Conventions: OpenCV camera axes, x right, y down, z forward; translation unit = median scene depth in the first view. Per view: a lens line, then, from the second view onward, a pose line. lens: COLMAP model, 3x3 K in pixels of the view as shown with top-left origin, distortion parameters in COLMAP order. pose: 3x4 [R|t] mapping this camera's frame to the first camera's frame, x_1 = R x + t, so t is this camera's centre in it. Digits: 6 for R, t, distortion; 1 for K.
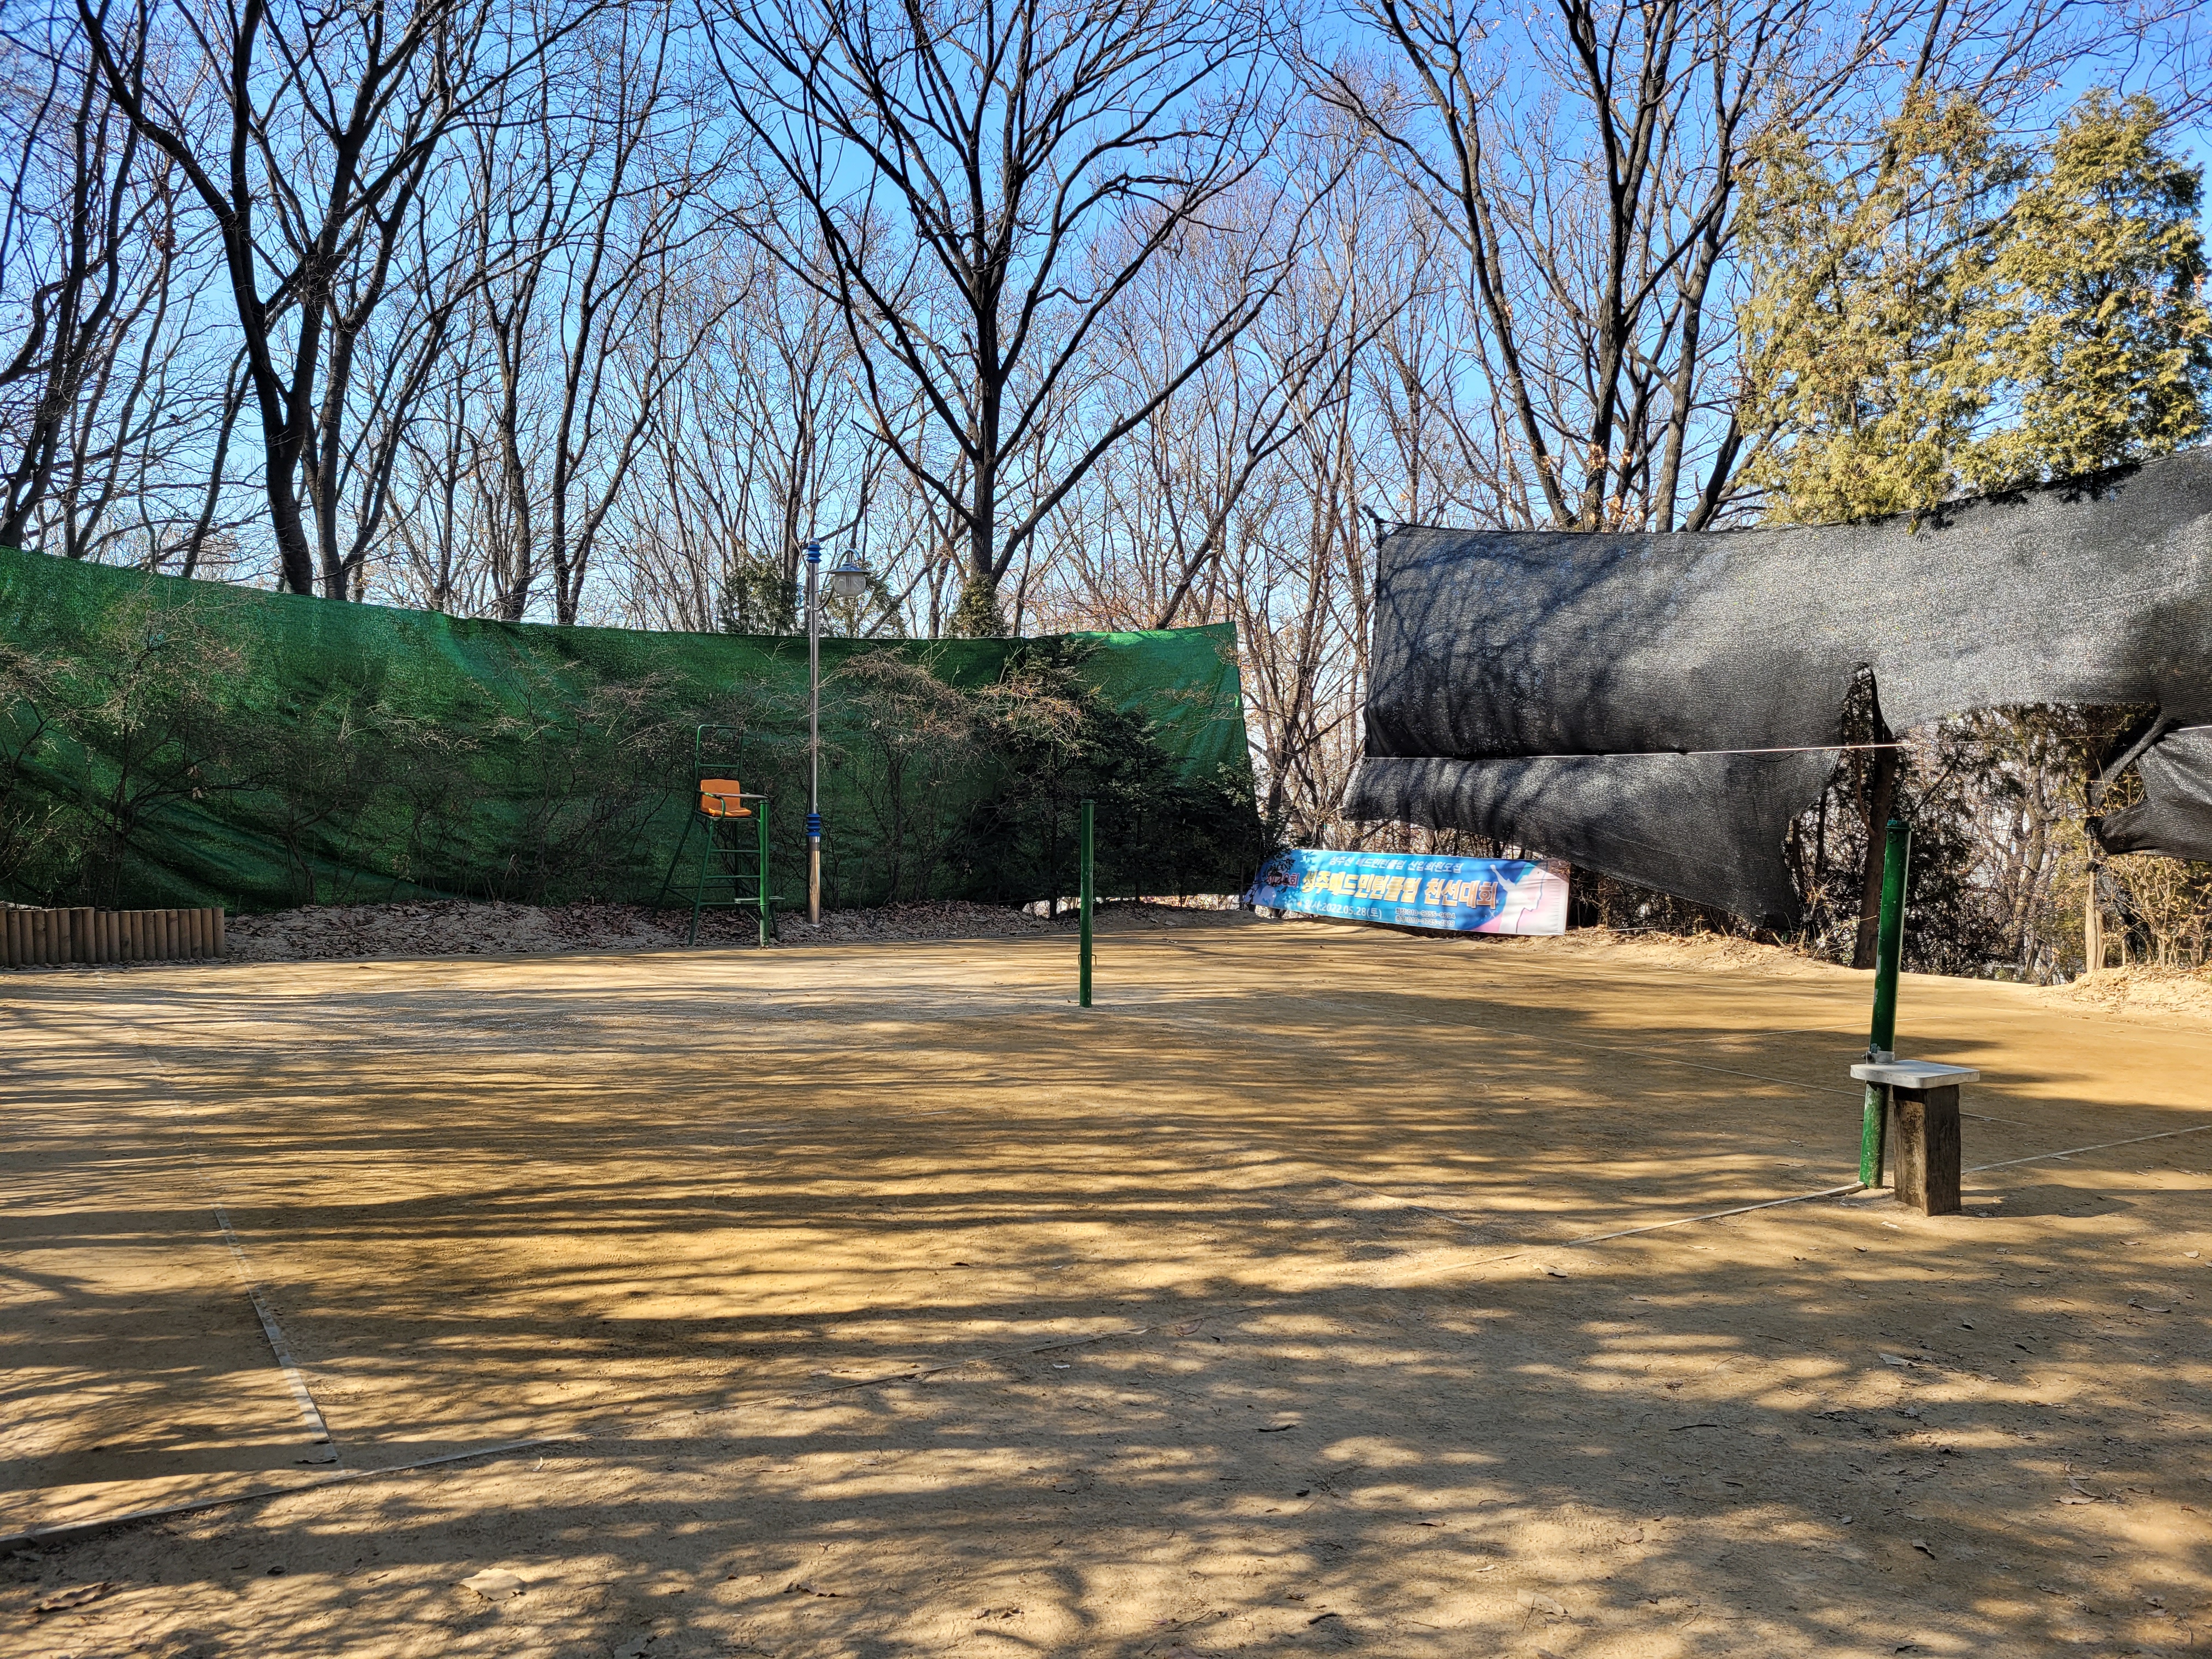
lens RADIAL K [[1631.7, 0, 1102.7], [0, 1631.7, 826.7], [0, 0, 1]] dist [0.022926, -0.009598]
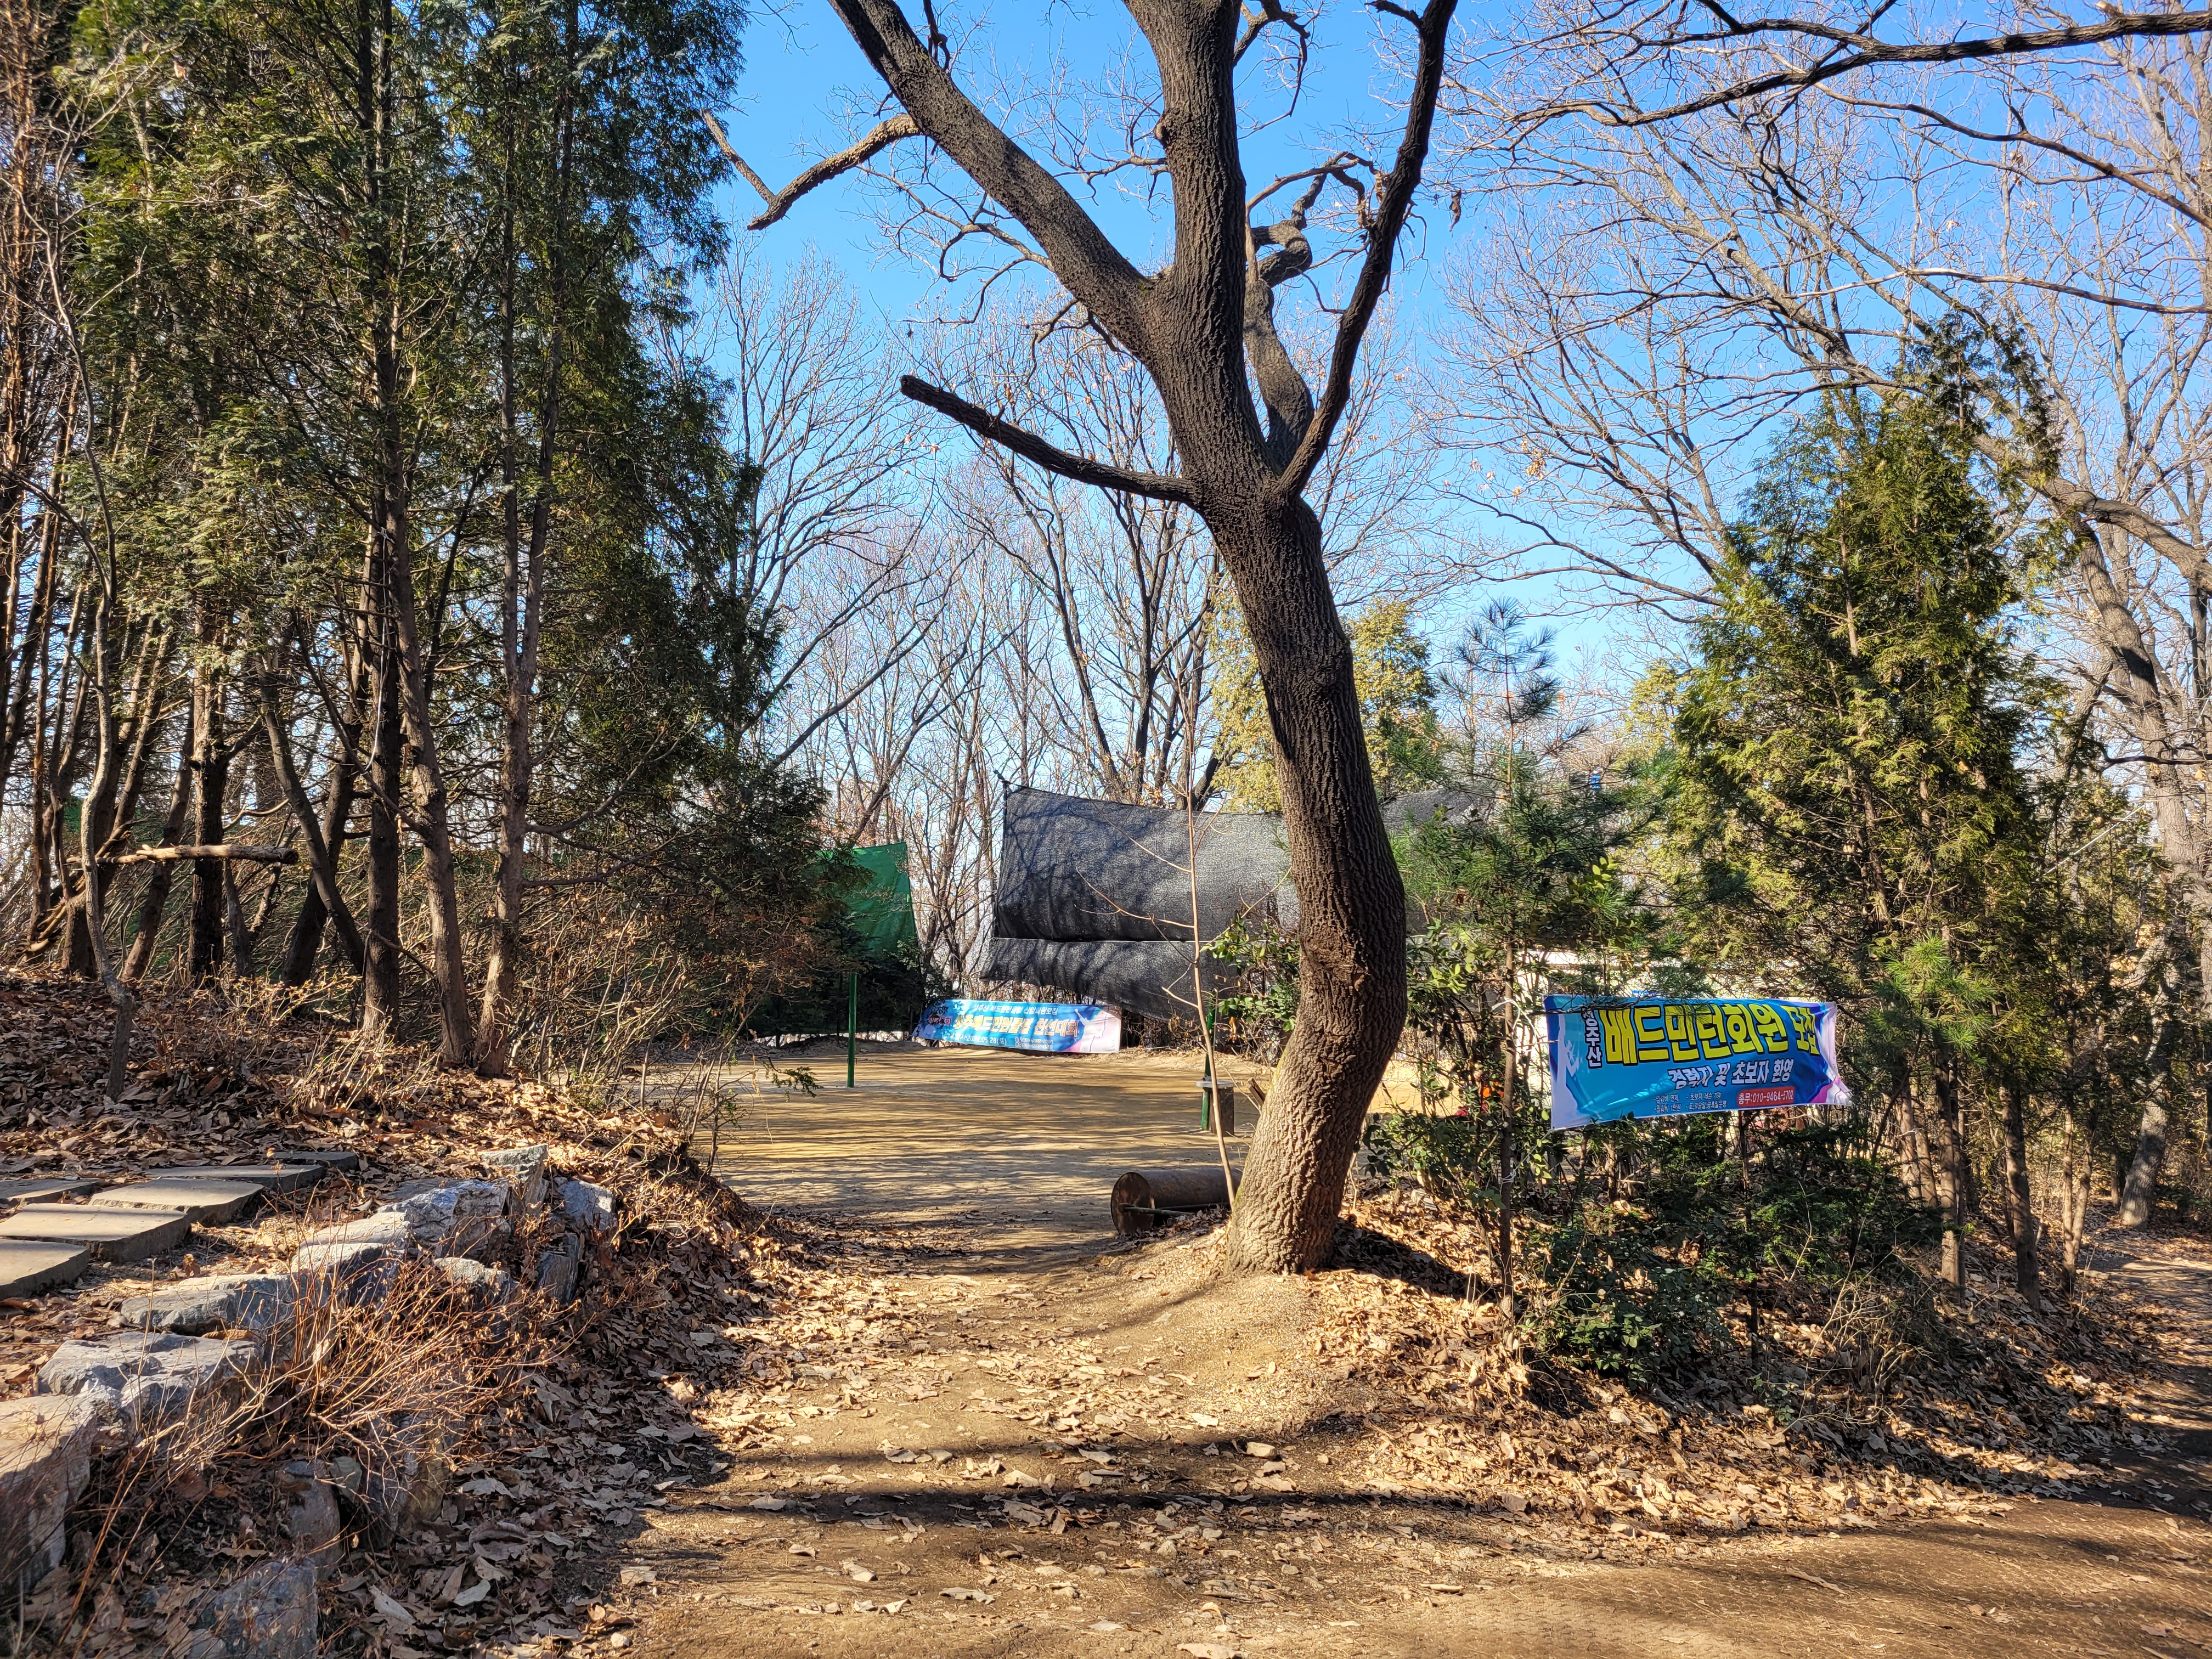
lens RADIAL K [[1631.7, 0, 1108.4], [0, 1631.7, 831.9], [0, 0, 1]] dist [0.022926, -0.009598]
pose [[0.971507, 0.009897, 0.236803, -0.103232], [0.008699, 0.996966, -0.077355, -0.023953], [-0.236850, 0.077211, 0.968473, -0.525052]]
